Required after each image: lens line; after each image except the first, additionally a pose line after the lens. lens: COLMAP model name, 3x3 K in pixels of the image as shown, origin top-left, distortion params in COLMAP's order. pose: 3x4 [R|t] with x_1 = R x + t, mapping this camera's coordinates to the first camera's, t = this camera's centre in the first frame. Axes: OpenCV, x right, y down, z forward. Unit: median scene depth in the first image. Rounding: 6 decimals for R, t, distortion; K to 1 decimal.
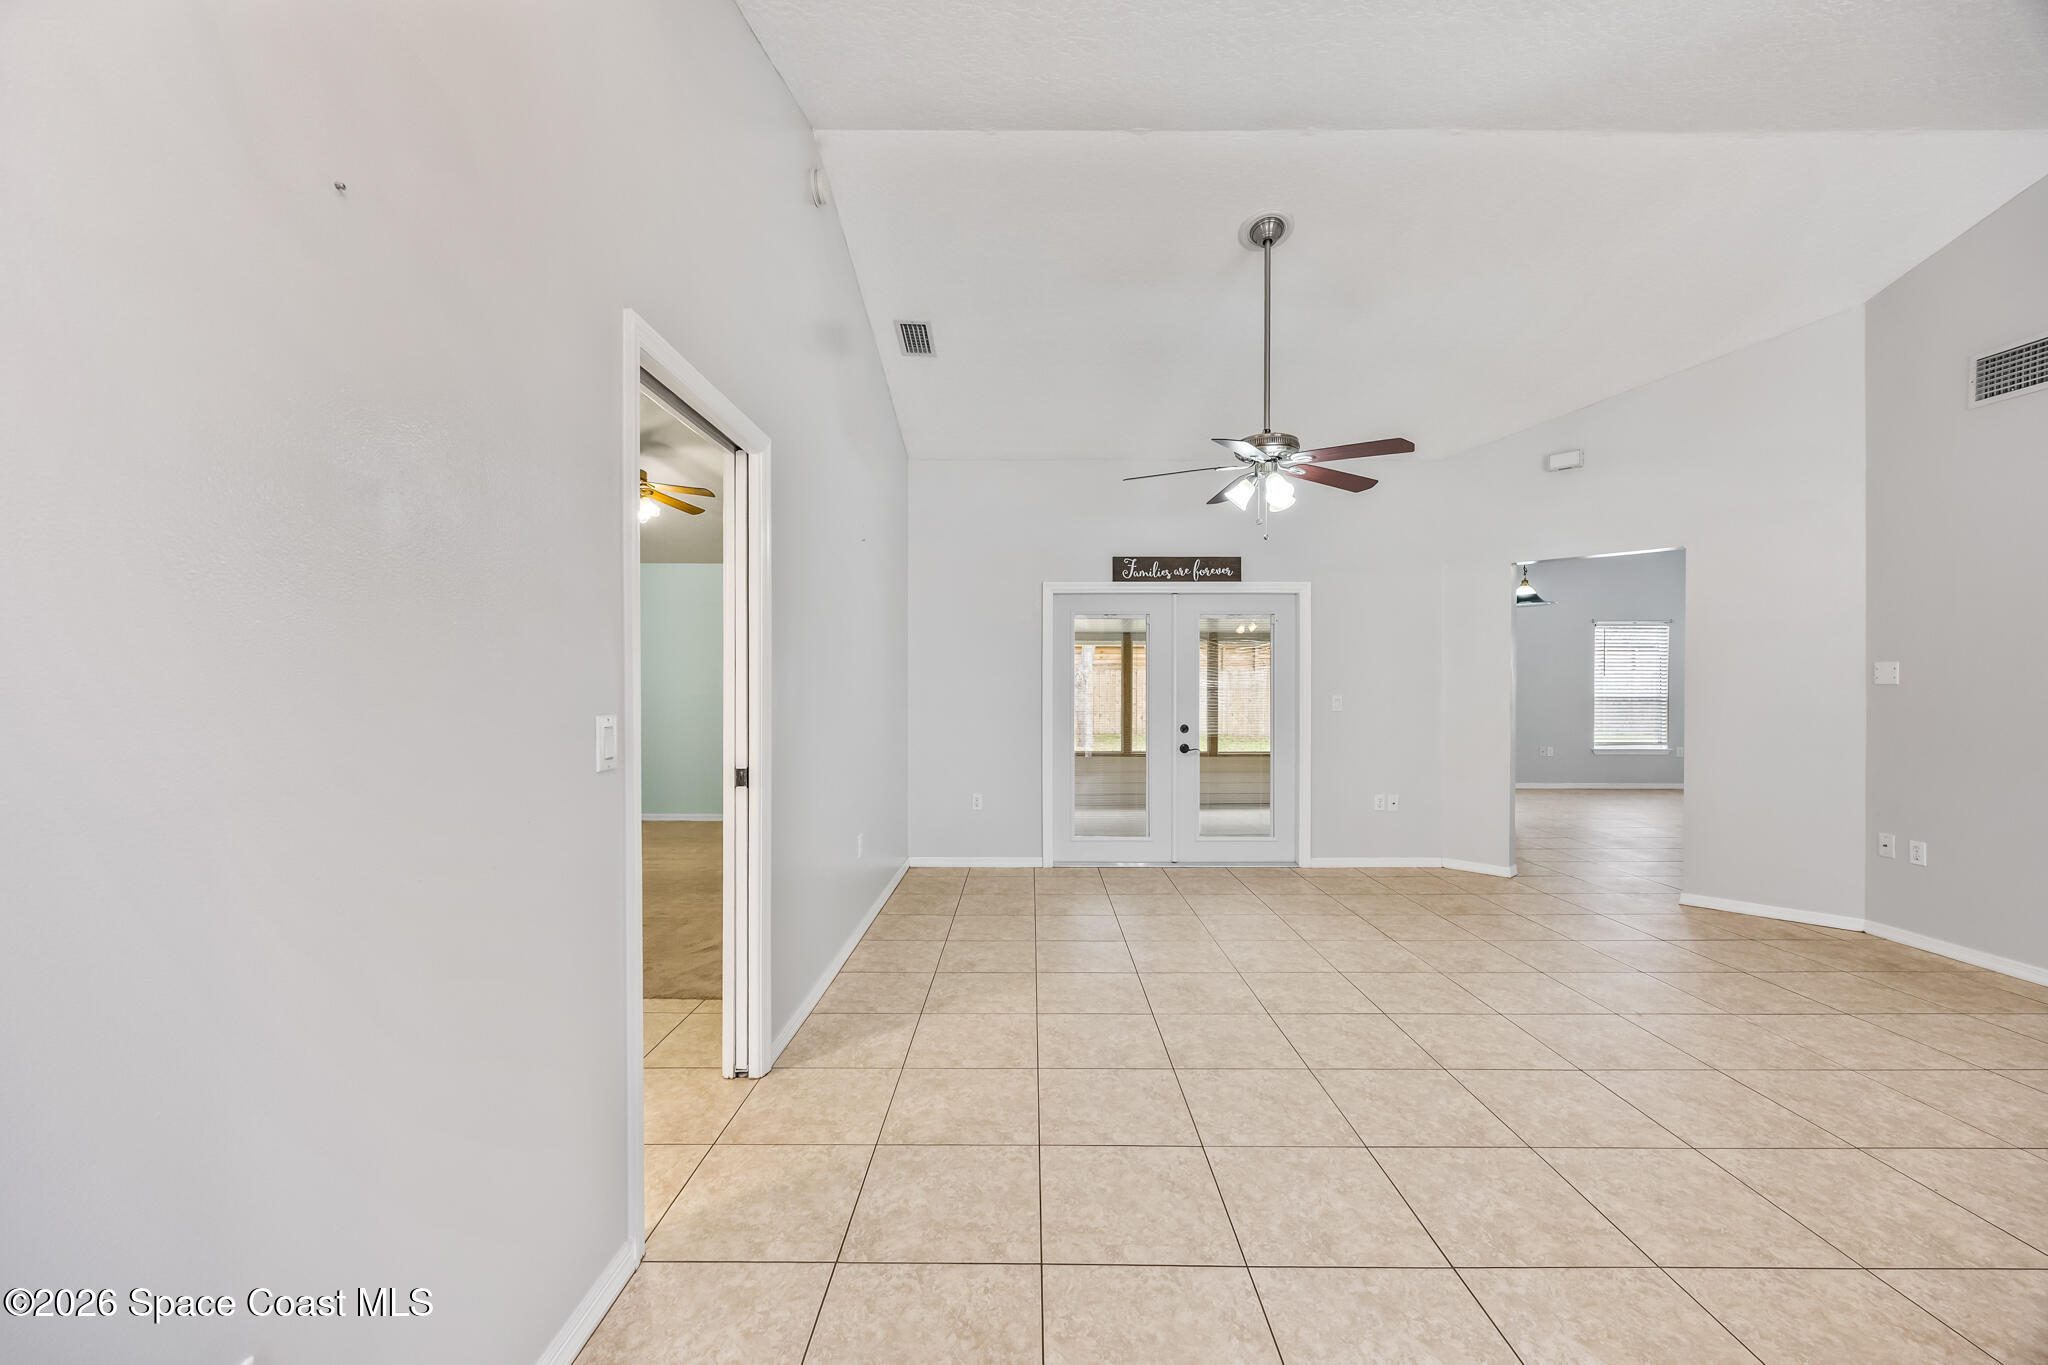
lens RADIAL K [[777.7, 0, 1017.9], [0, 777.7, 719.7], [0, 0, 1]] dist [-0.003397, -0.000382]
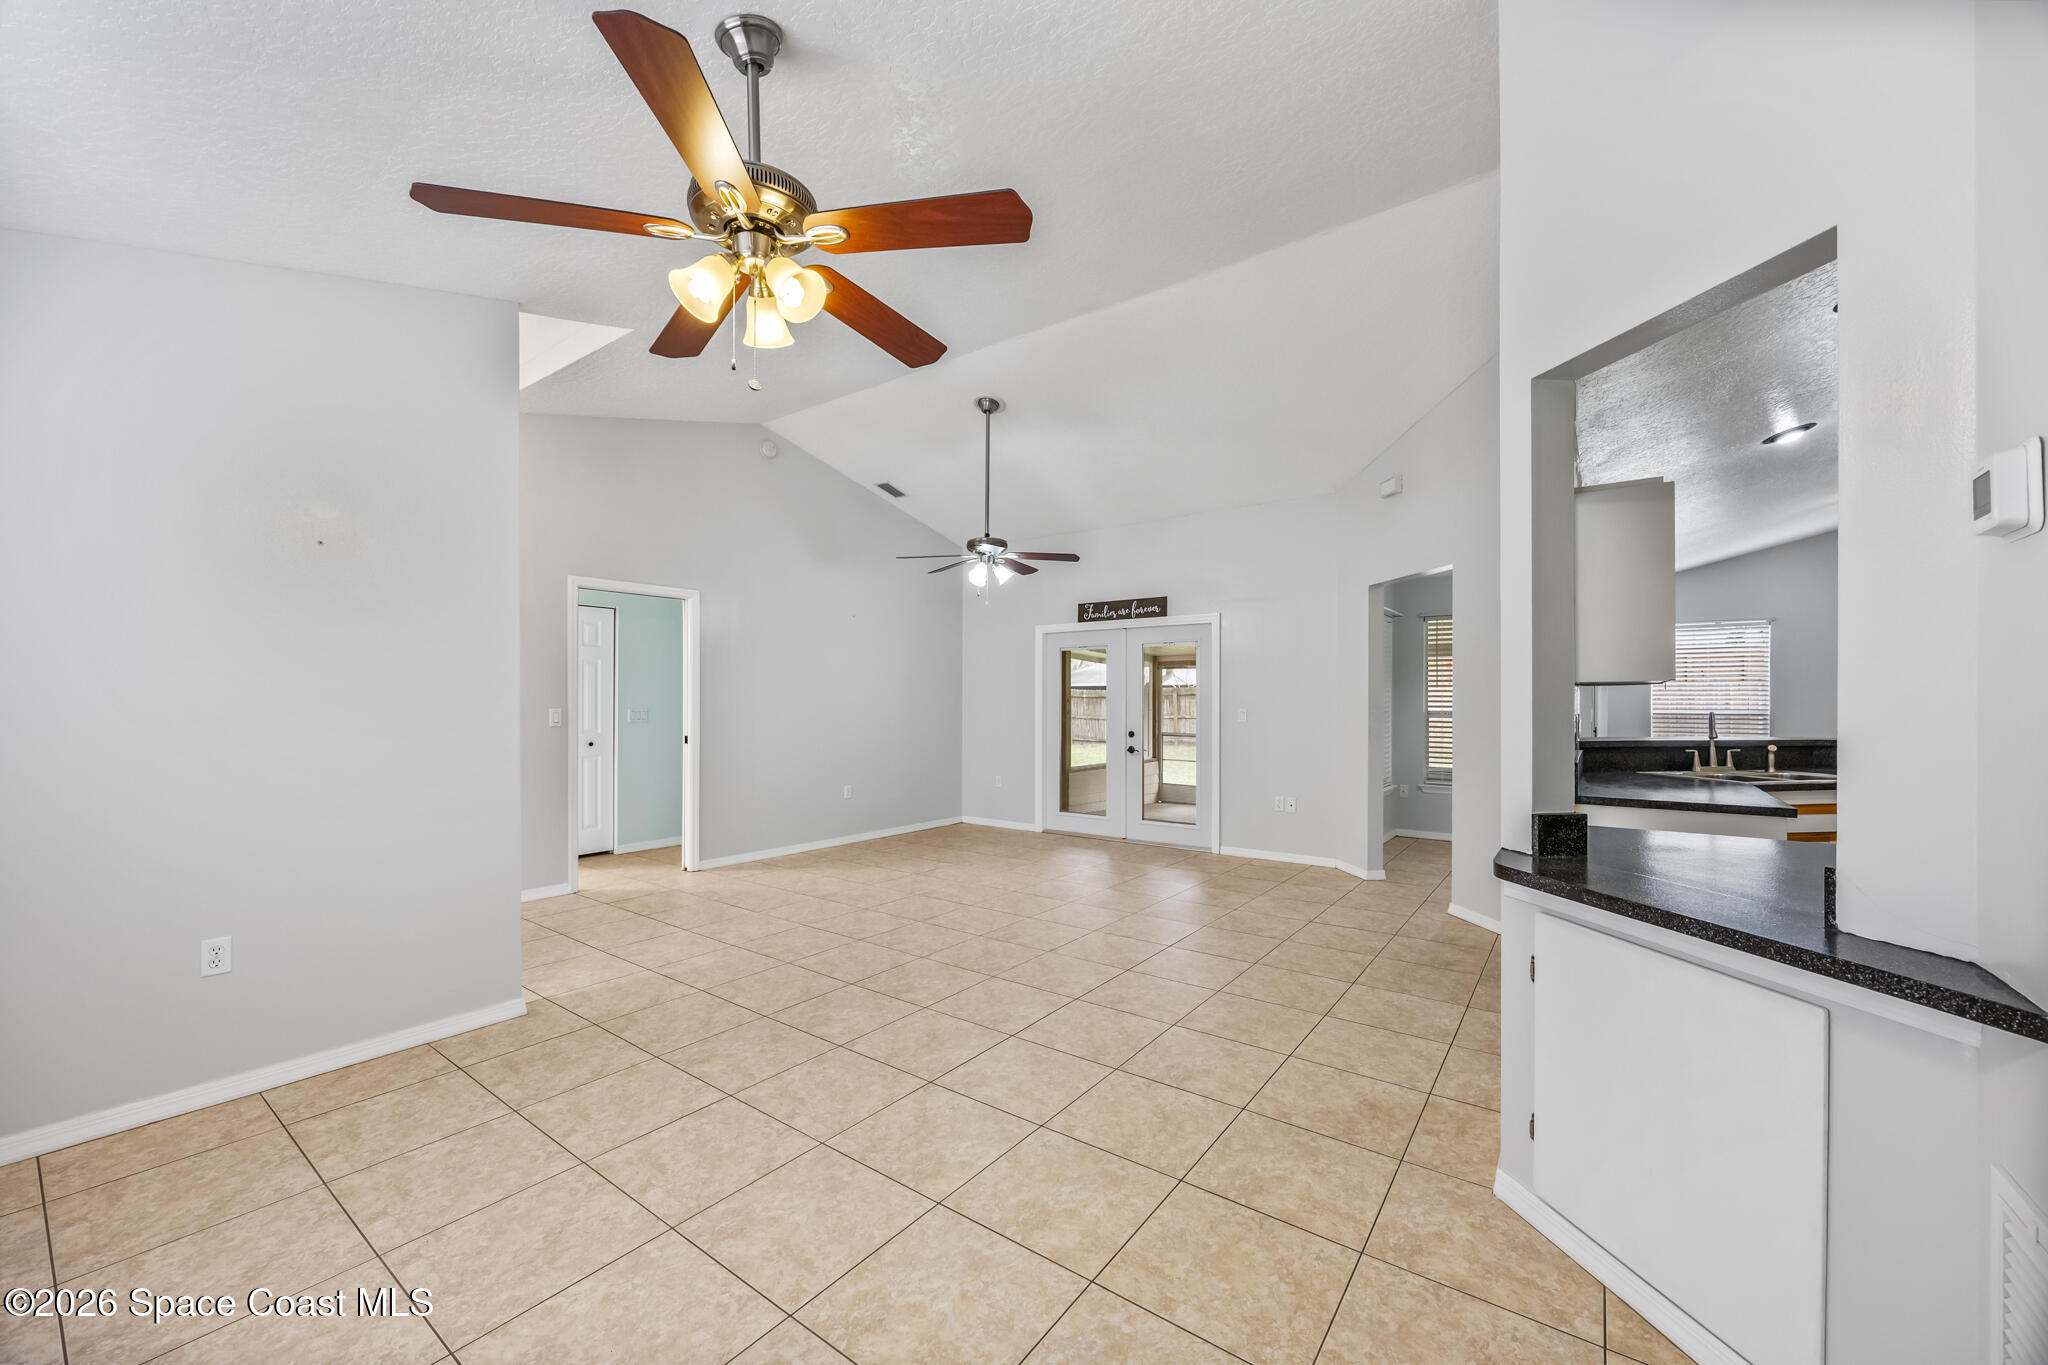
lens RADIAL K [[777.7, 0, 1024.4], [0, 777.7, 709.1], [0, 0, 1]] dist [-0.003397, -0.000382]
pose [[0.810570, 0.006851, -0.585601, 1.169821], [-0.025517, 0.999395, -0.023628, 0.008213], [0.585085, 0.034094, 0.810255, -0.190429]]
